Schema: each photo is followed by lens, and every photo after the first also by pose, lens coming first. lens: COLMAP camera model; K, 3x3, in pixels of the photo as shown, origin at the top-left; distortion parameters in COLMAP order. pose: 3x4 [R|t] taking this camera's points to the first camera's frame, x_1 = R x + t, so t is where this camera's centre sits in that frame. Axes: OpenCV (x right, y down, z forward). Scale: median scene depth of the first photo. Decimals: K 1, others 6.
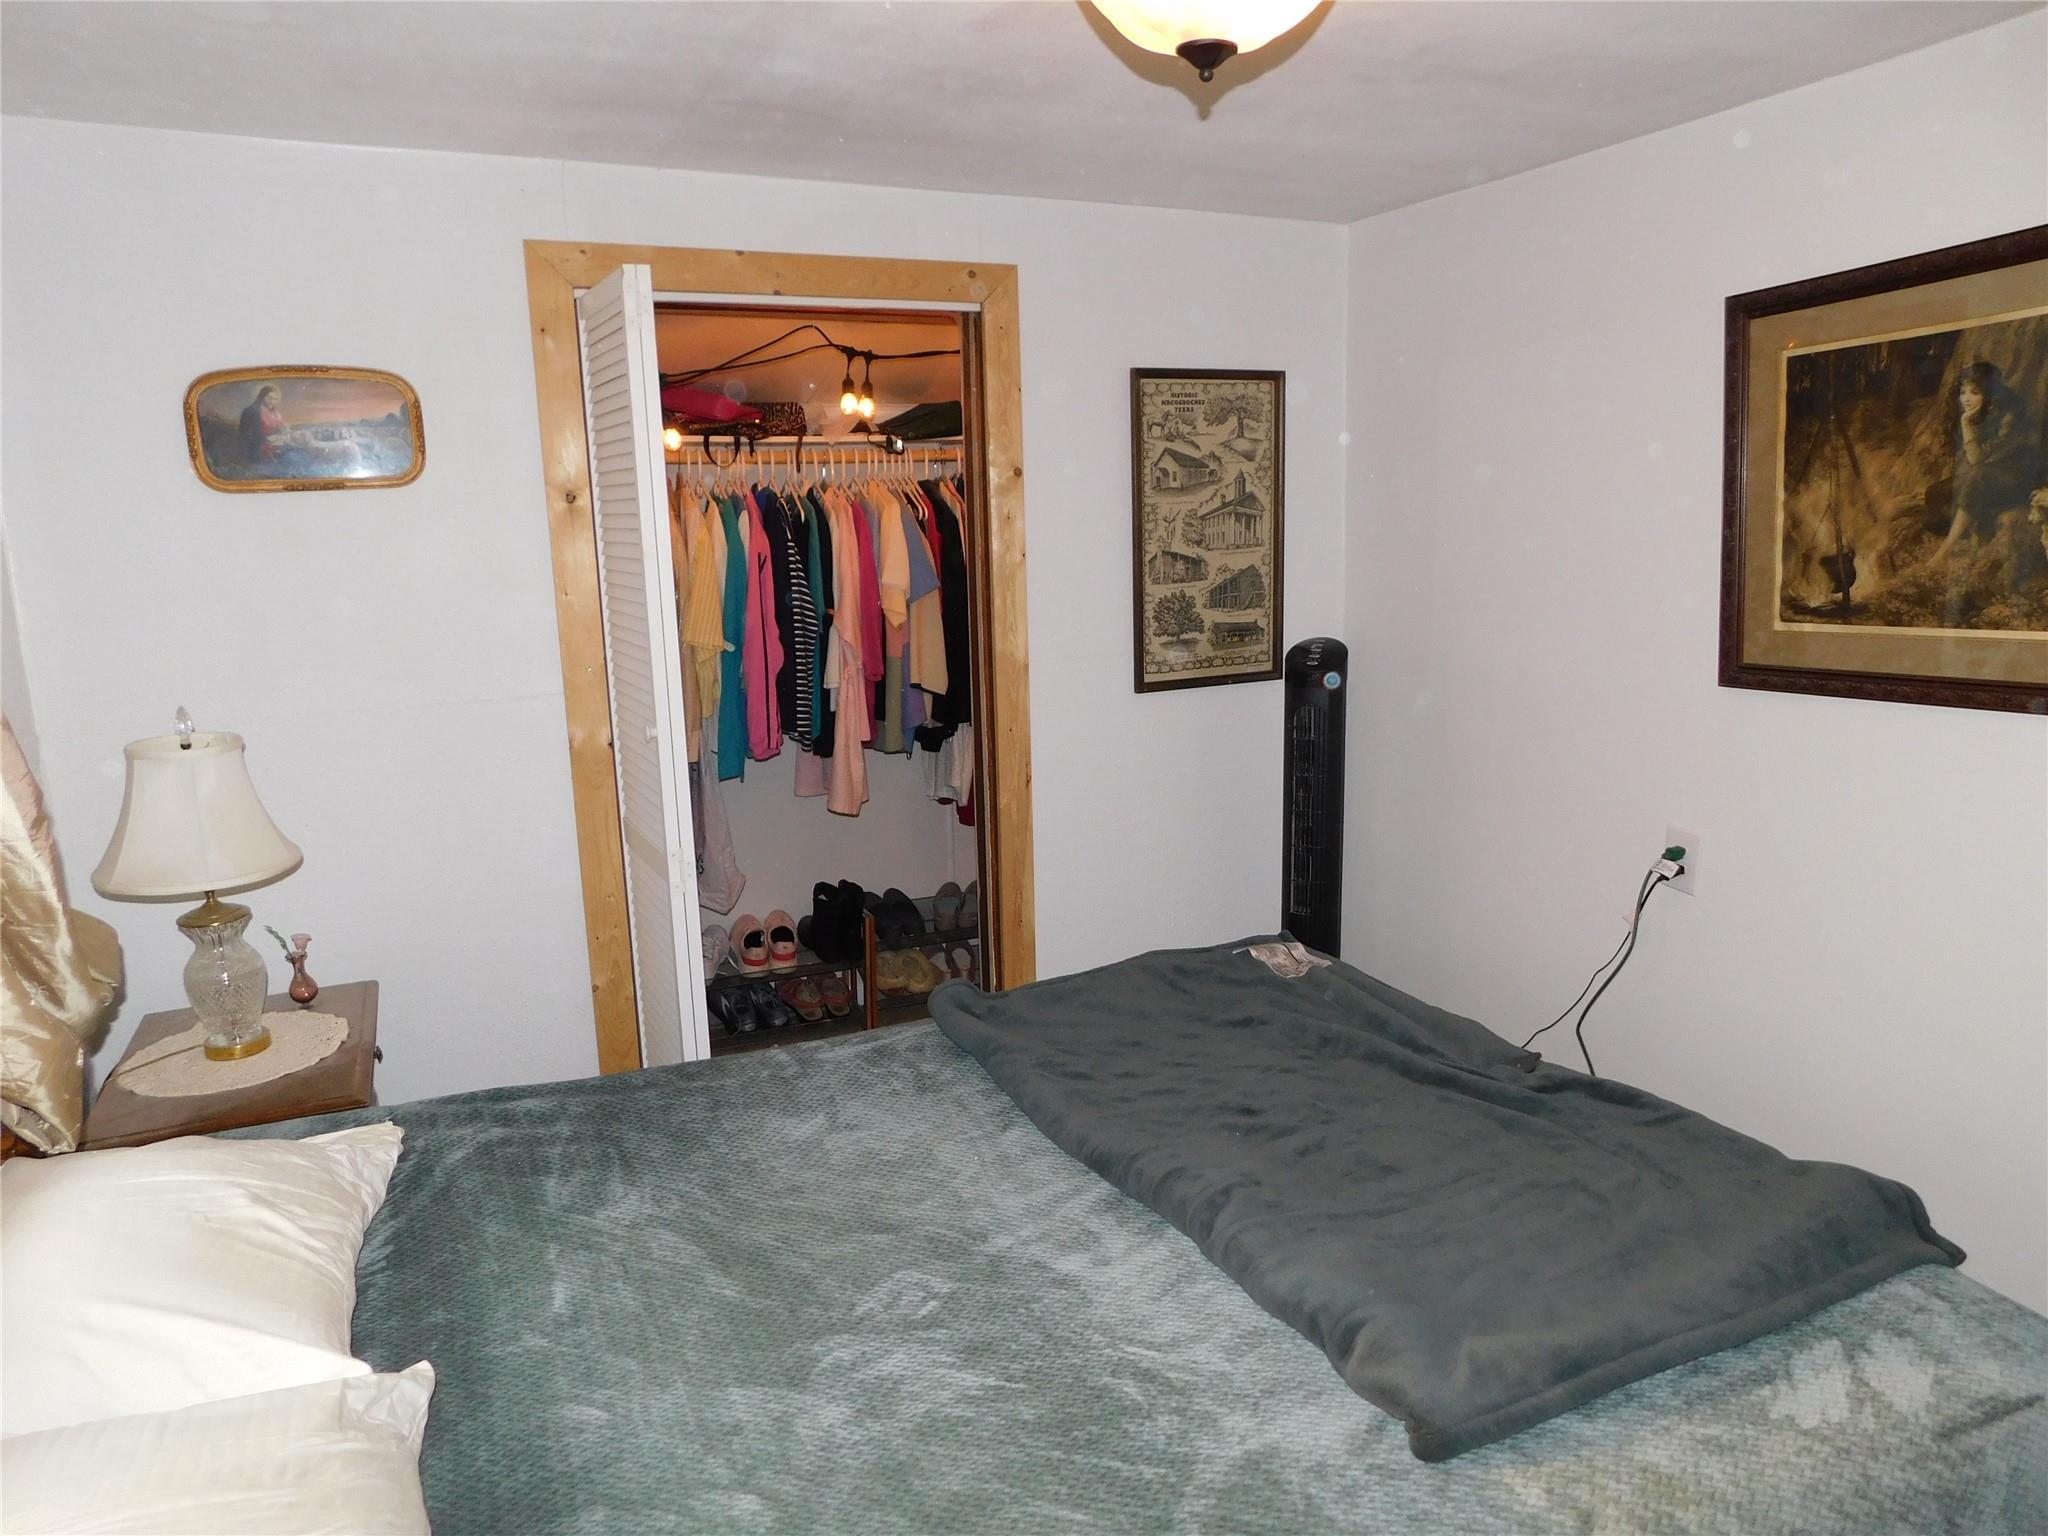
lens RADIAL K [[1345.2, 0, 1009.8], [0, 1345.2, 778.3], [0, 0, 1]] dist [-0.074374, 0.056302]
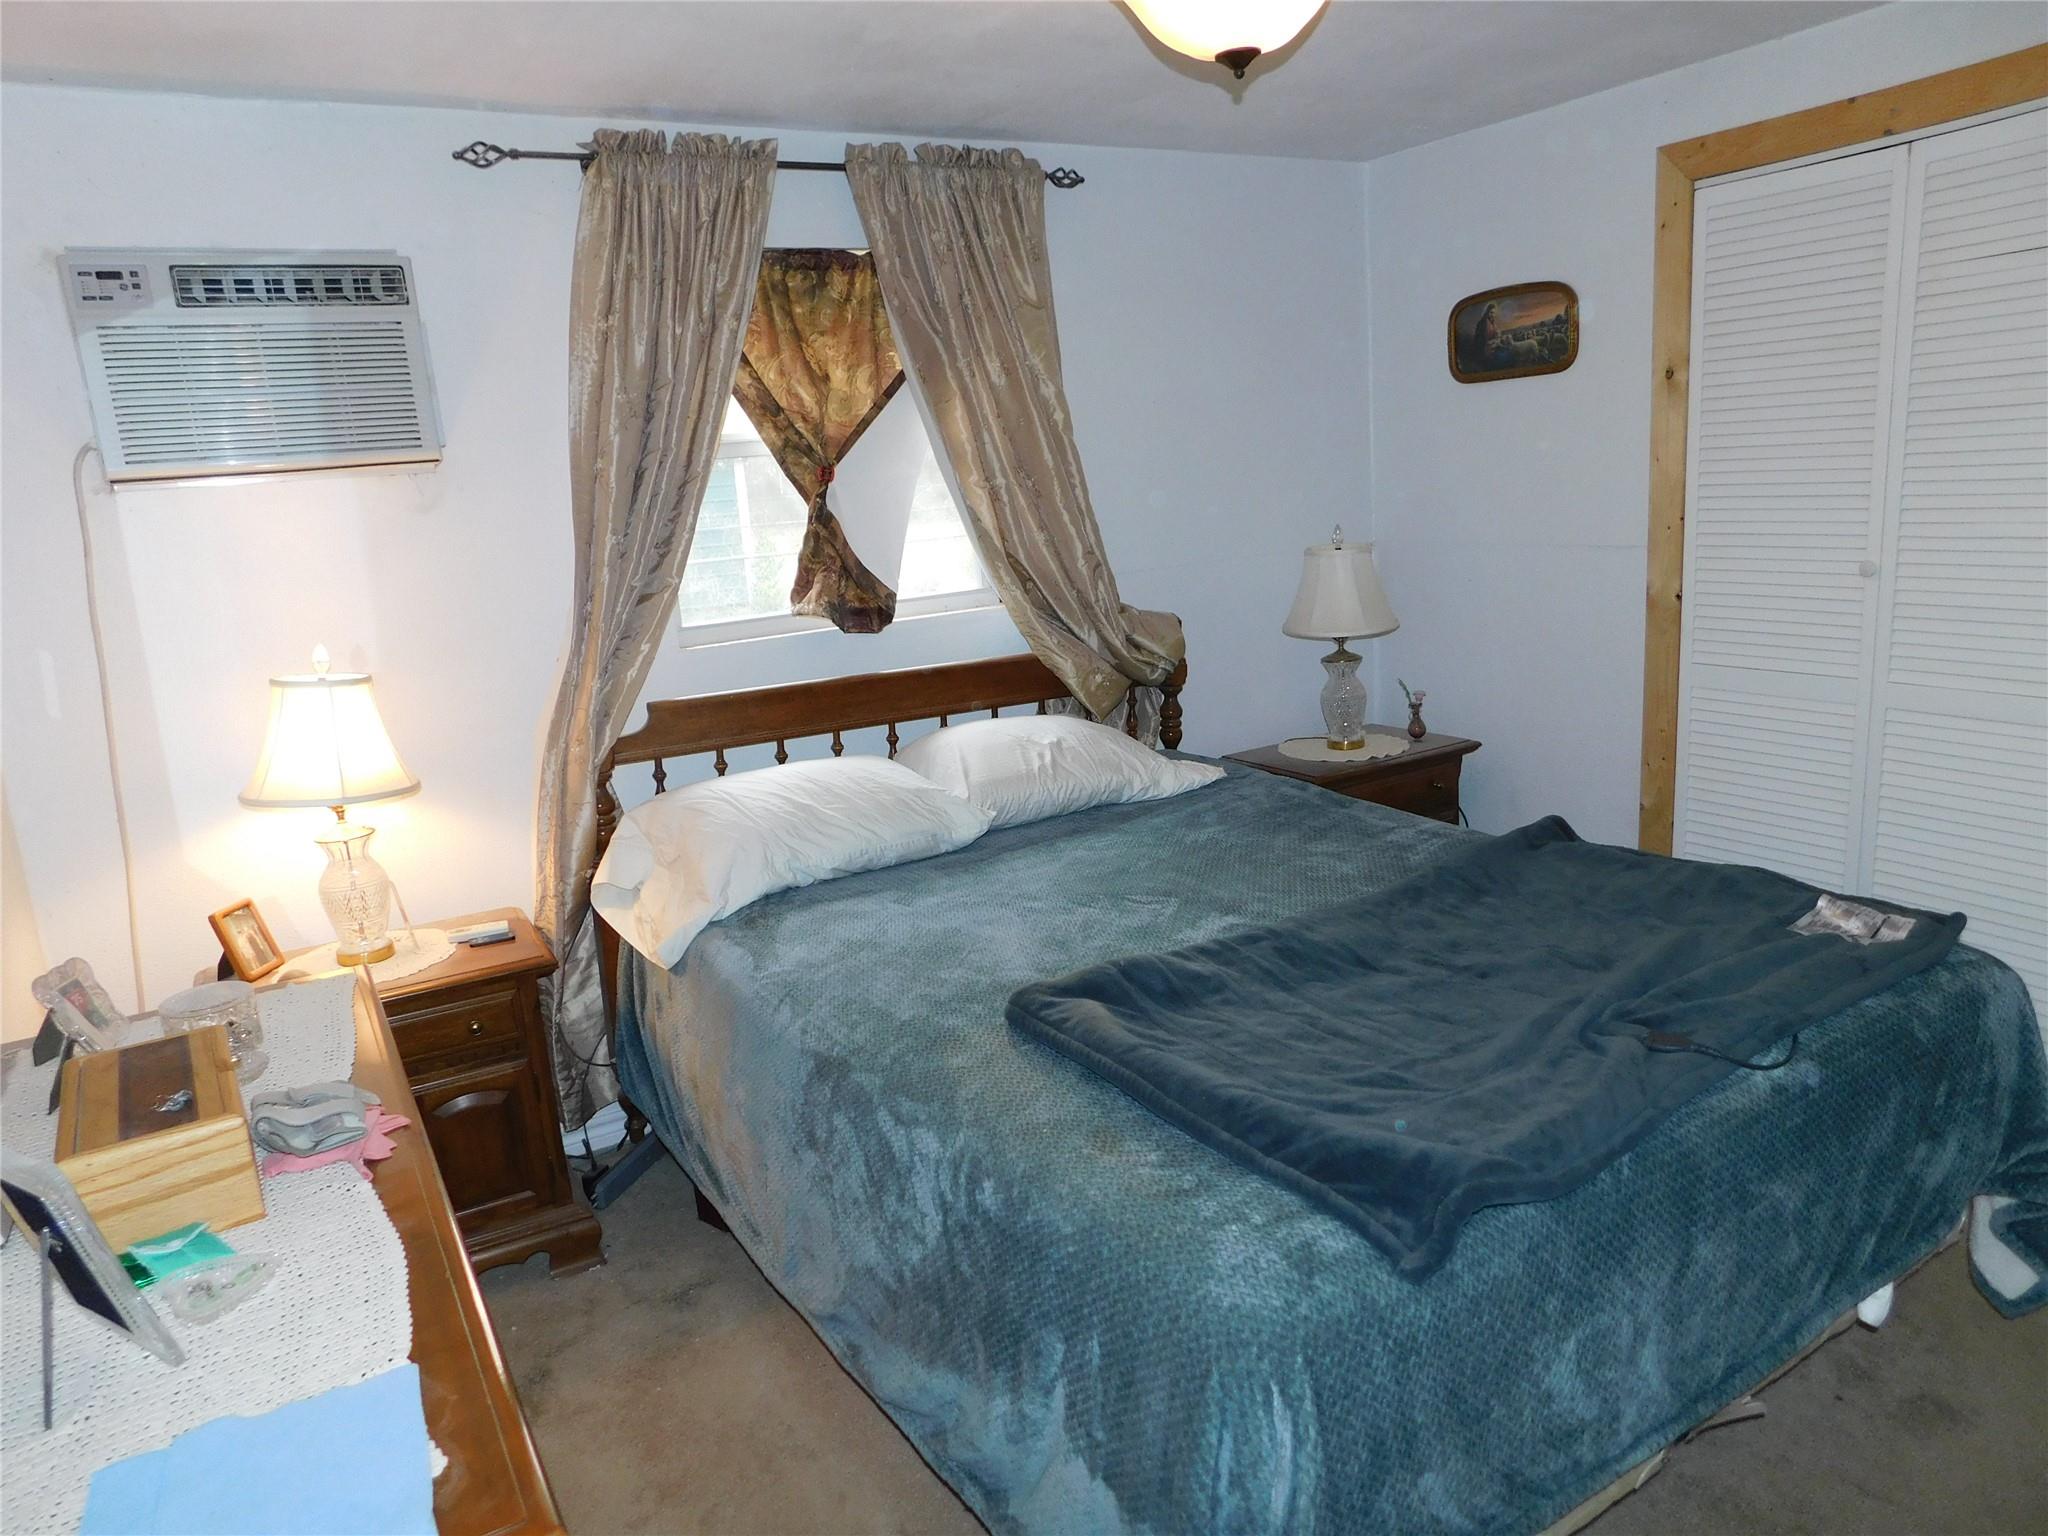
lens RADIAL K [[1345.2, 0, 1009.8], [0, 1345.2, 778.3], [0, 0, 1]] dist [-0.074374, 0.056302]
pose [[0.118869, 0.241900, -0.962993, 0.857182], [-0.139770, 0.964288, 0.224973, -0.057326], [0.983023, 0.107855, 0.148434, 0.344203]]
